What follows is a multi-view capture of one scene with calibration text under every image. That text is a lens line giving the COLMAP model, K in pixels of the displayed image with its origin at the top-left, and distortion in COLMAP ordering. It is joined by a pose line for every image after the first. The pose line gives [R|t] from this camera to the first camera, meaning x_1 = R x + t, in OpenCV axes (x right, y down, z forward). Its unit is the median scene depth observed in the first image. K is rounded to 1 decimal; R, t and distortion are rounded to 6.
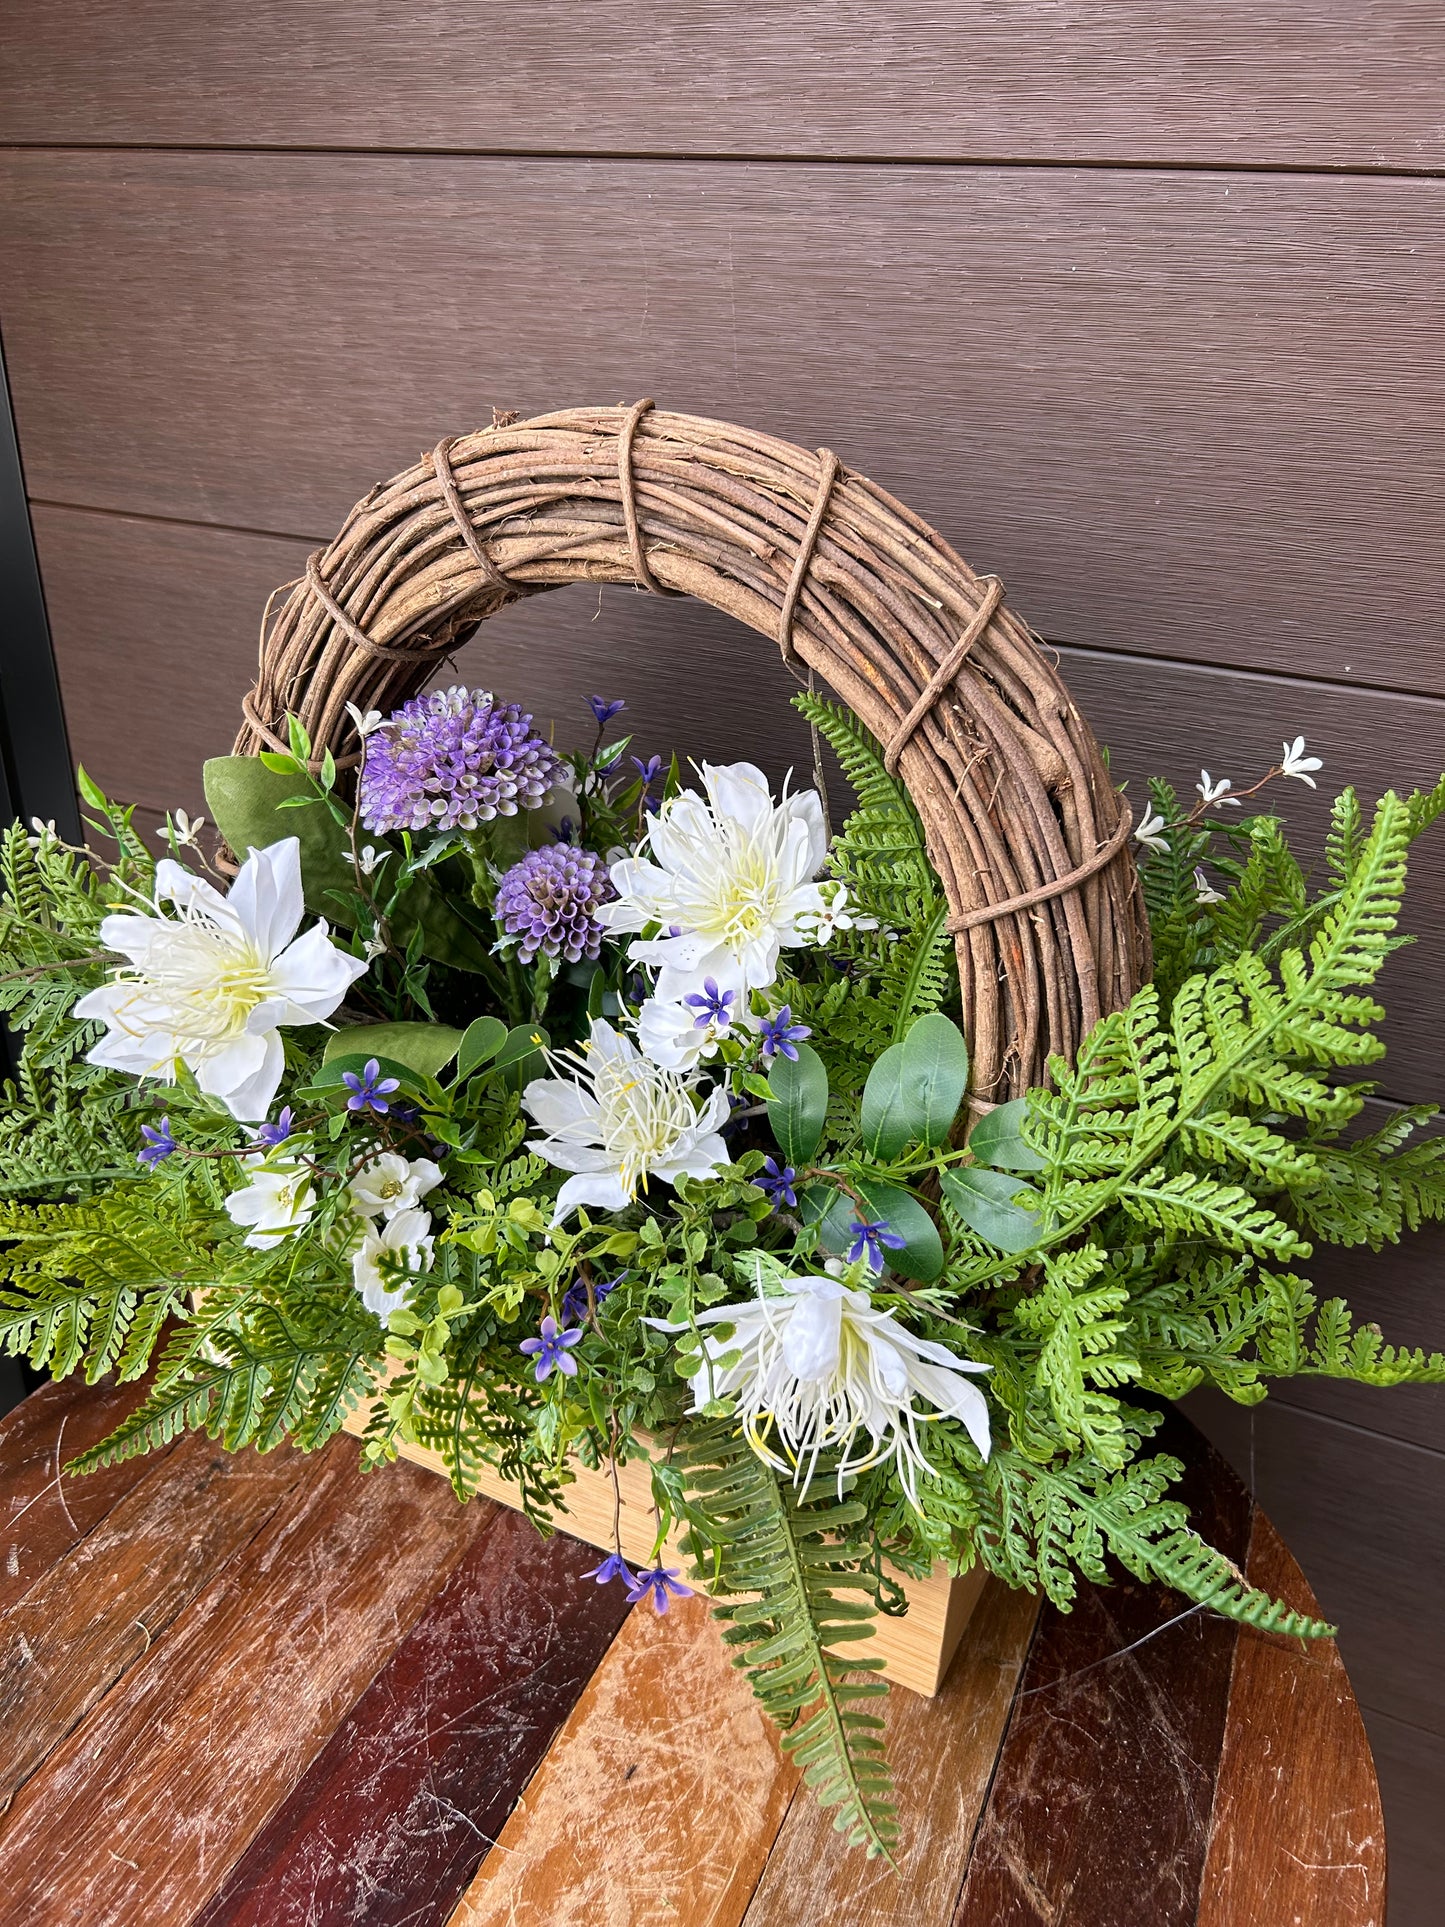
lens RADIAL K [[1533.7, 0, 699.1], [0, 1533.7, 967.0], [0, 0, 1]] dist [0.008576, -0.033102]
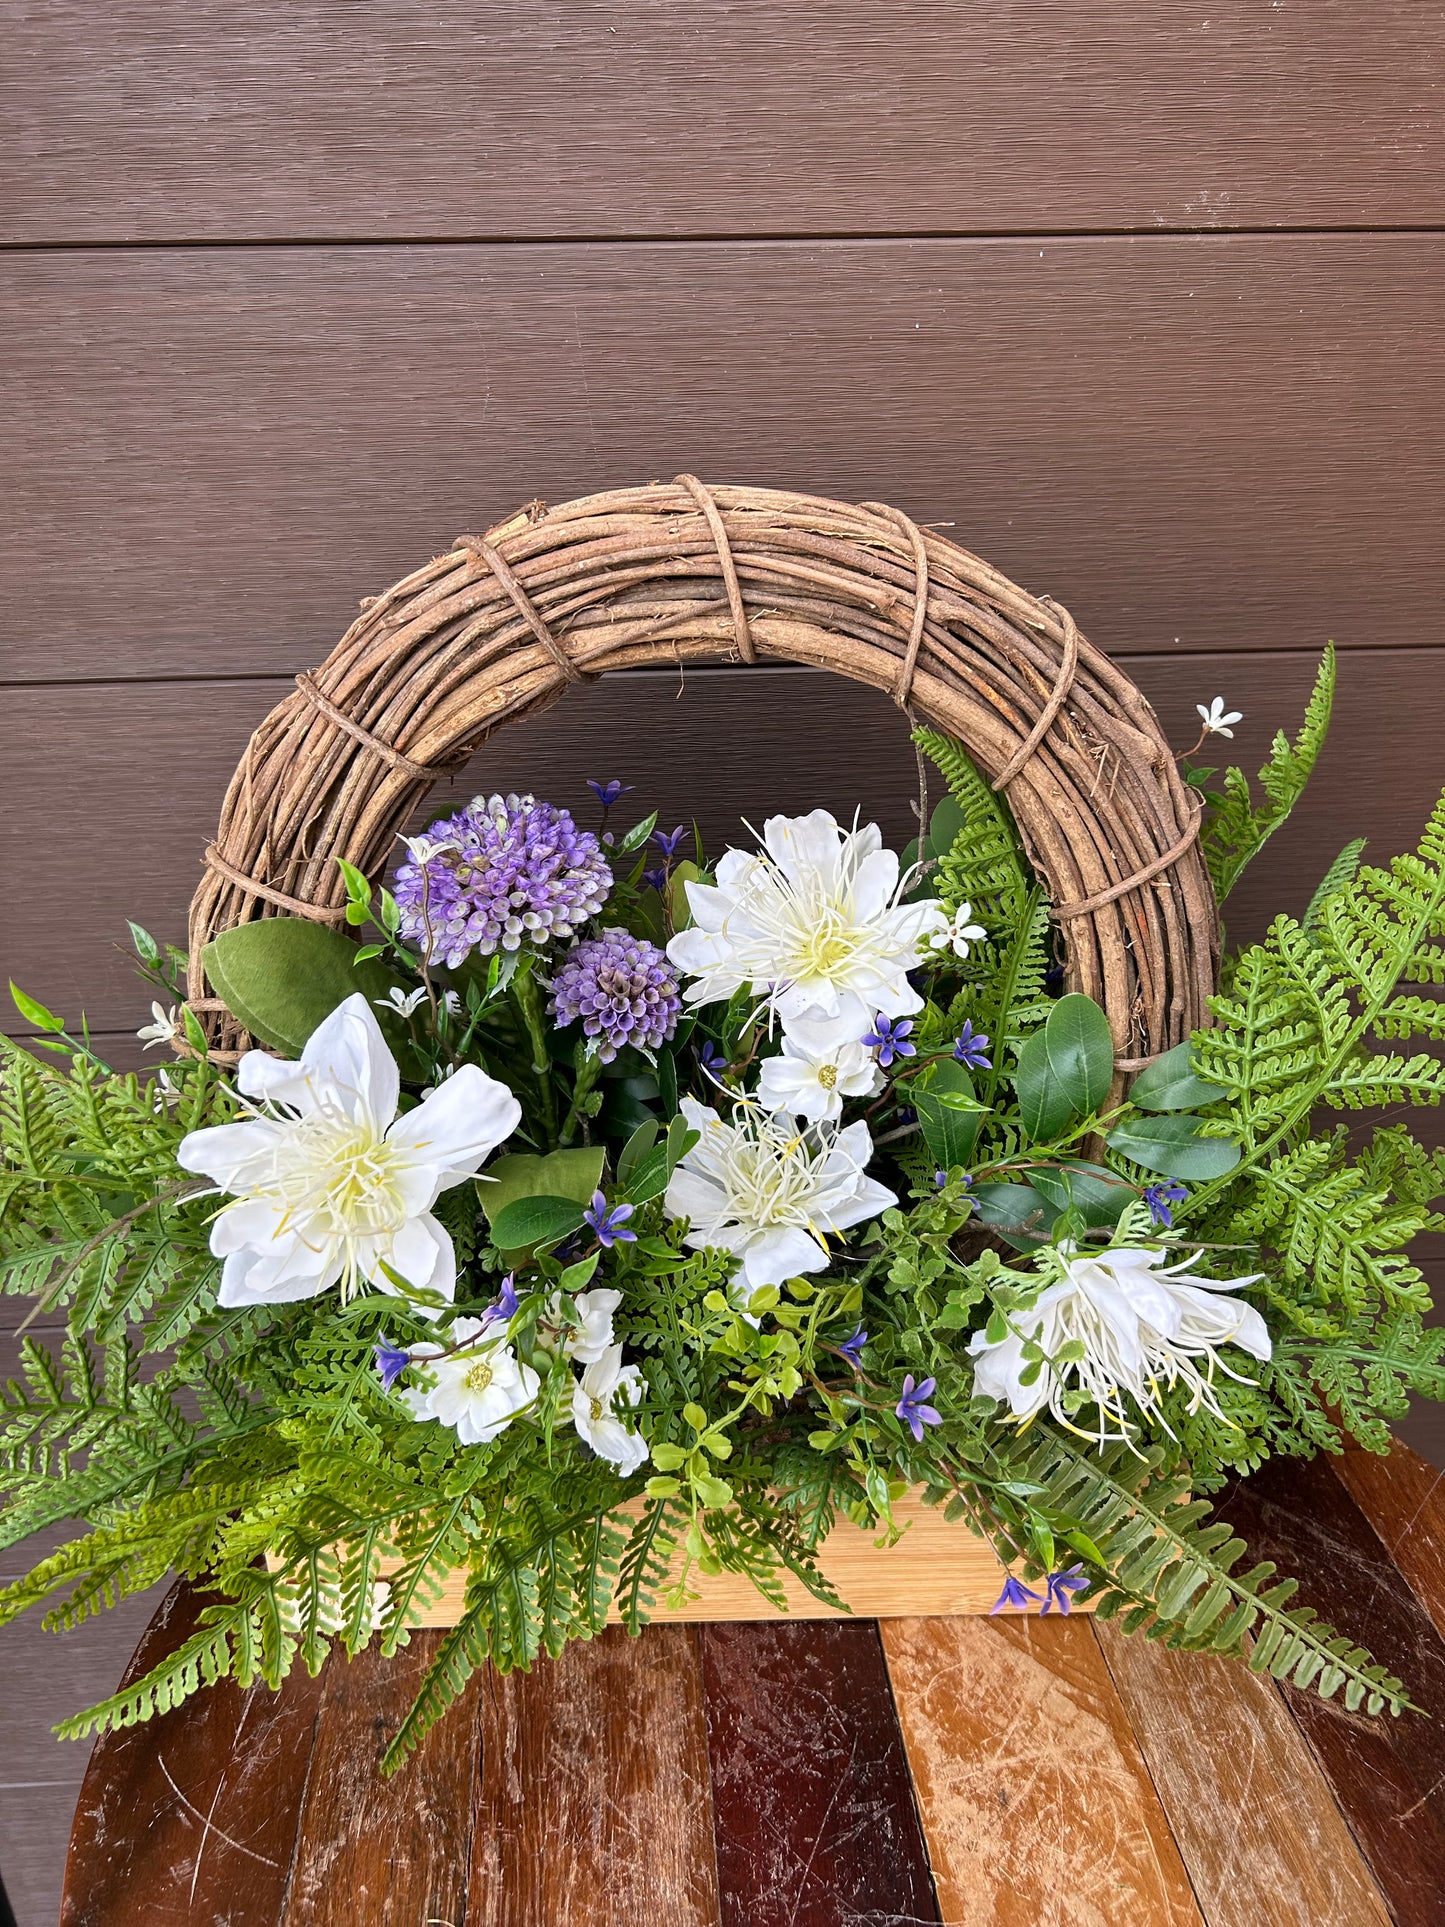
lens RADIAL K [[1533.7, 0, 739.2], [0, 1533.7, 949.5], [0, 0, 1]] dist [0.008576, -0.033102]
pose [[0.867555, -0.234872, 0.438388, -0.467663], [0.253963, 0.967089, 0.015546, -0.068658], [-0.427611, 0.097847, 0.898652, 0.099857]]
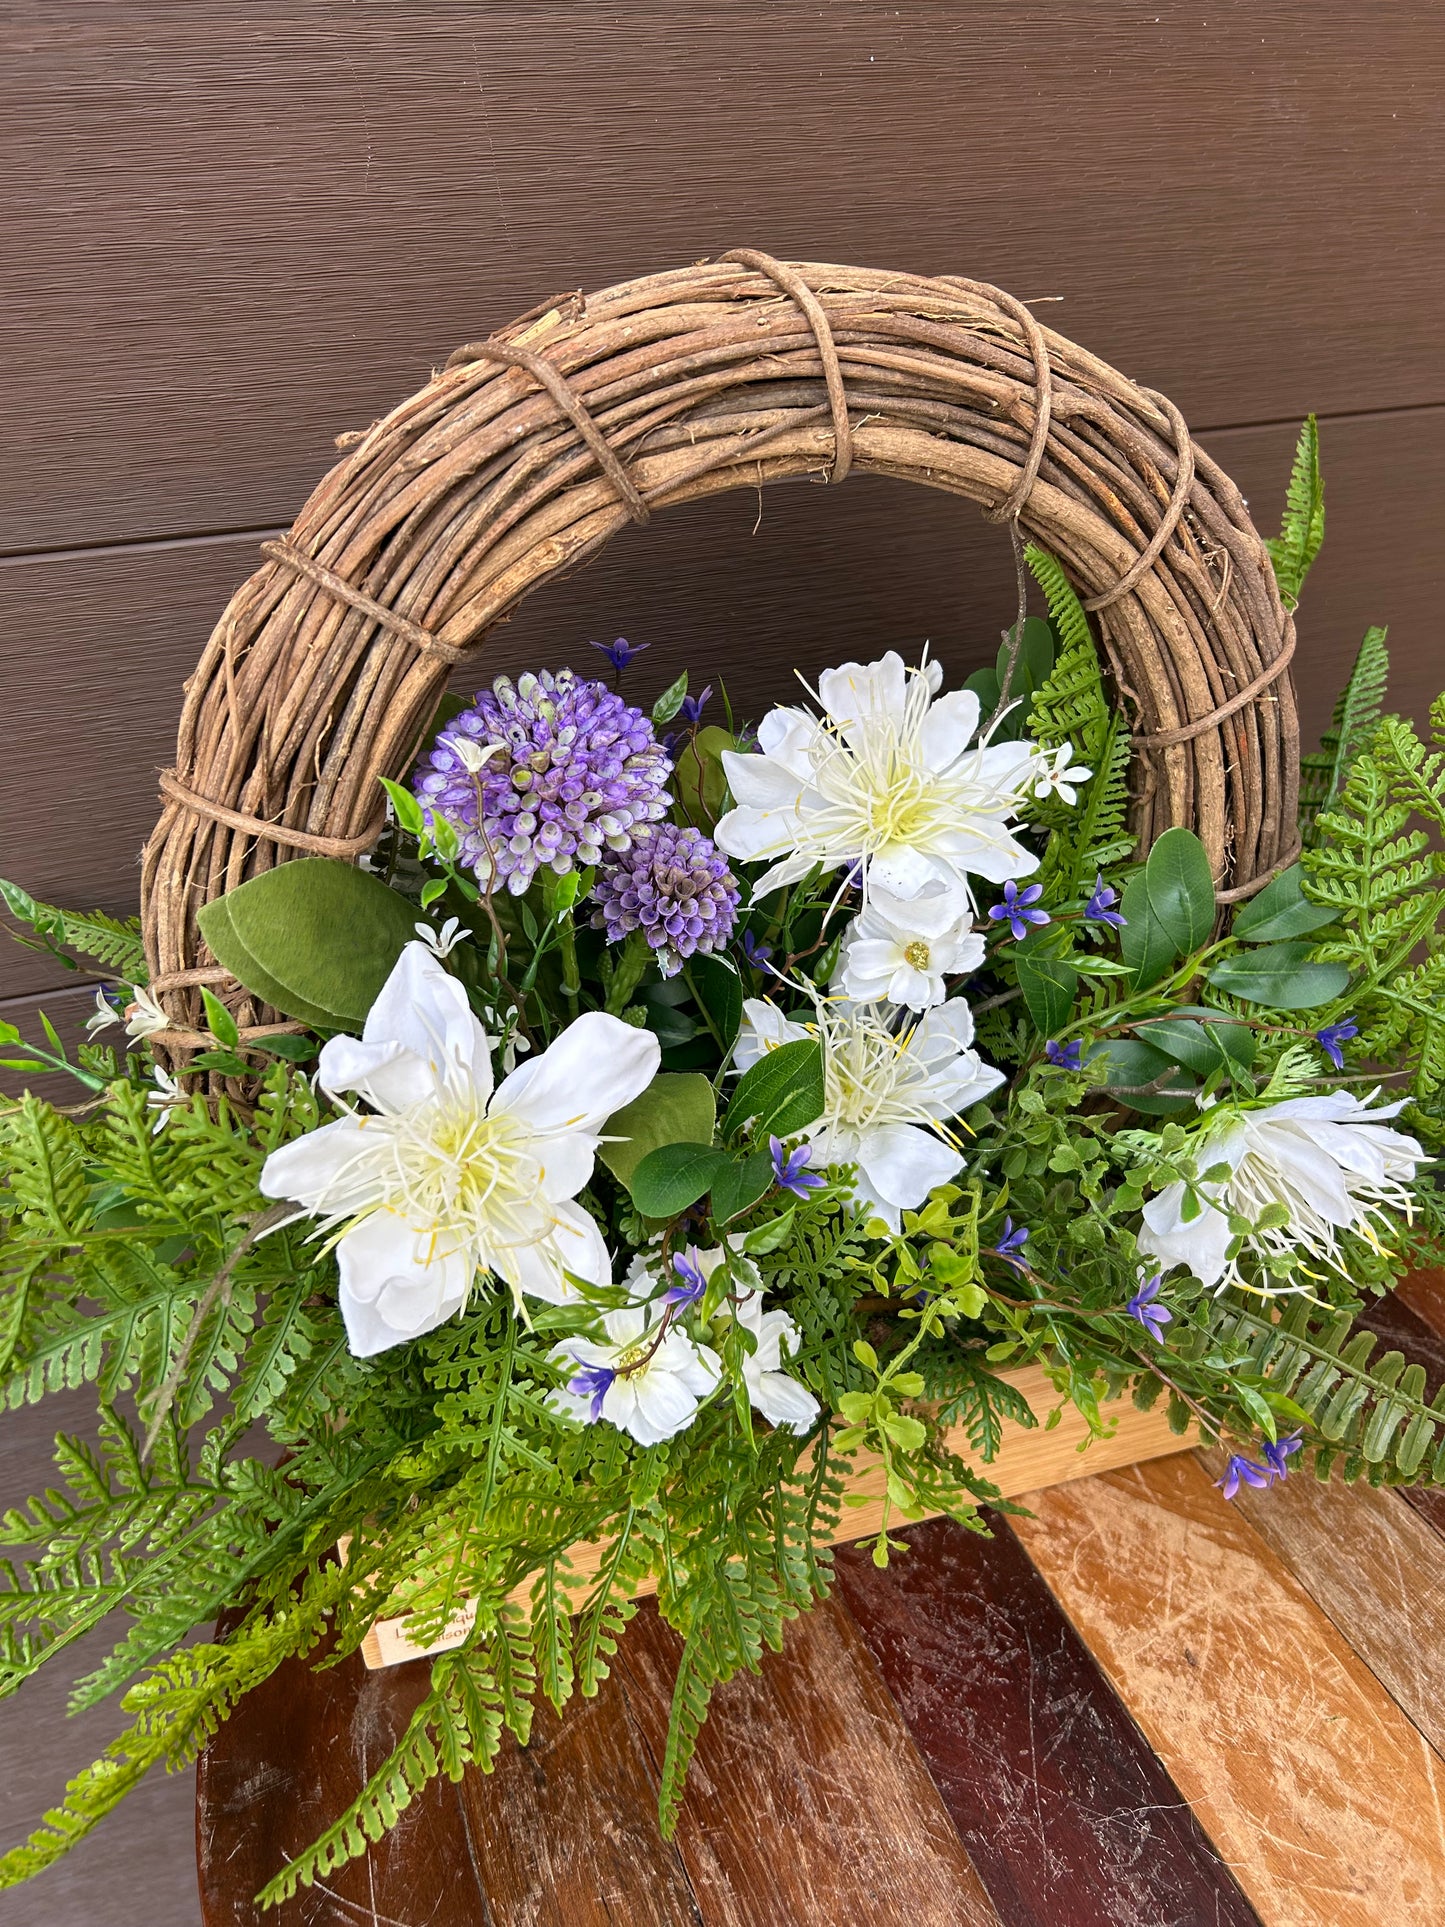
lens RADIAL K [[1533.7, 0, 742.0], [0, 1533.7, 967.0], [0, 0, 1]] dist [0.008576, -0.033102]
pose [[0.701184, -0.406256, 0.585915, -0.596033], [0.349337, 0.912141, 0.214387, -0.178716], [-0.621533, 0.054357, 0.781499, 0.349582]]
